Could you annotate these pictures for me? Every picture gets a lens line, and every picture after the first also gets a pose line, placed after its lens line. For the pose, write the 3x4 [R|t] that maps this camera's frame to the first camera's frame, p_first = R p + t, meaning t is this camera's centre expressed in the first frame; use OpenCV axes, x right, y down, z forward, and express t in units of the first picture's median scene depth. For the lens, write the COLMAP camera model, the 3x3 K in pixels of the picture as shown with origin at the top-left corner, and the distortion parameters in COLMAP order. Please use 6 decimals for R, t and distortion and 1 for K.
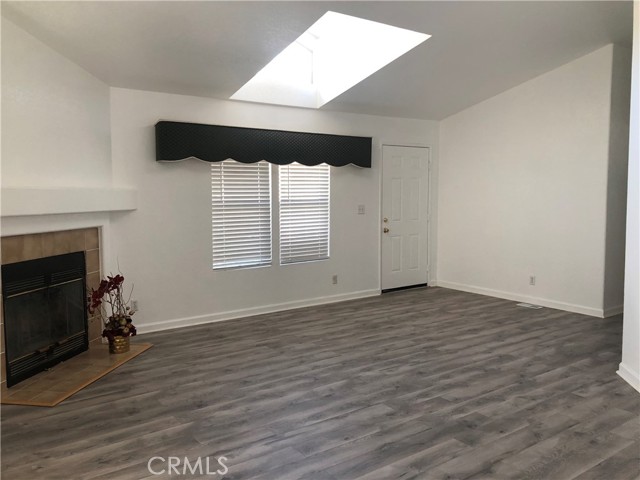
lens RADIAL K [[530.2, 0, 321.4], [0, 530.2, 239.1], [0, 0, 1]] dist [0.035732, -0.039379]
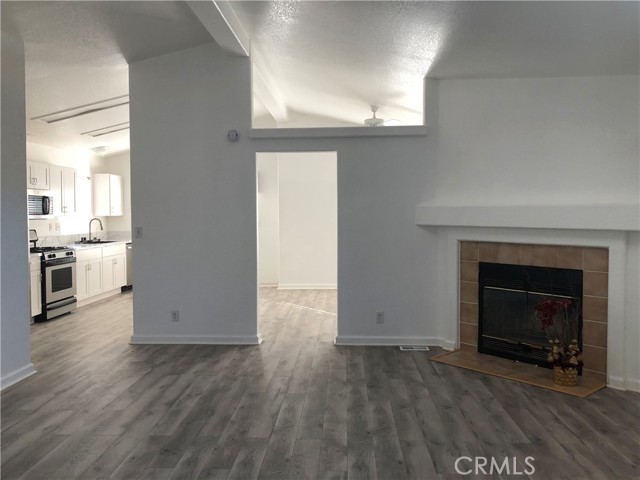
lens RADIAL K [[530.2, 0, 318.9], [0, 530.2, 230.4], [0, 0, 1]] dist [0.035732, -0.039379]
pose [[-0.629952, 0.030232, -0.776046, 0.631207], [-0.063689, 0.993865, 0.090417, -0.113151], [0.774019, 0.106384, -0.624162, 1.329526]]
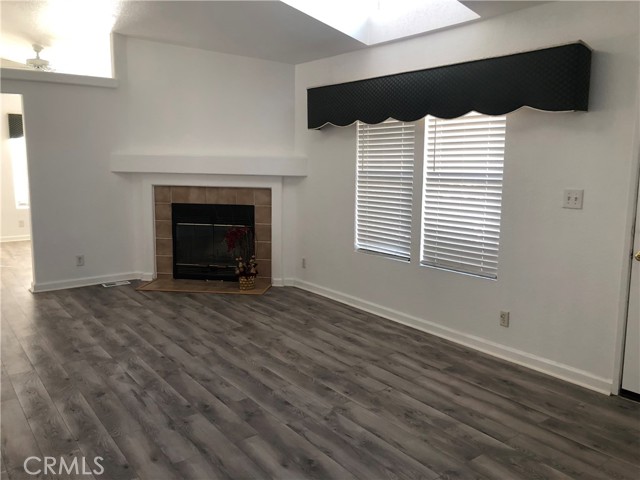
lens RADIAL K [[530.2, 0, 324.5], [0, 530.2, 235.9], [0, 0, 1]] dist [0.035732, -0.039379]
pose [[0.017976, 0.147814, -0.988852, 0.898128], [-0.096636, 0.984638, 0.145427, -0.116894], [0.995158, 0.092944, 0.031984, 1.236462]]
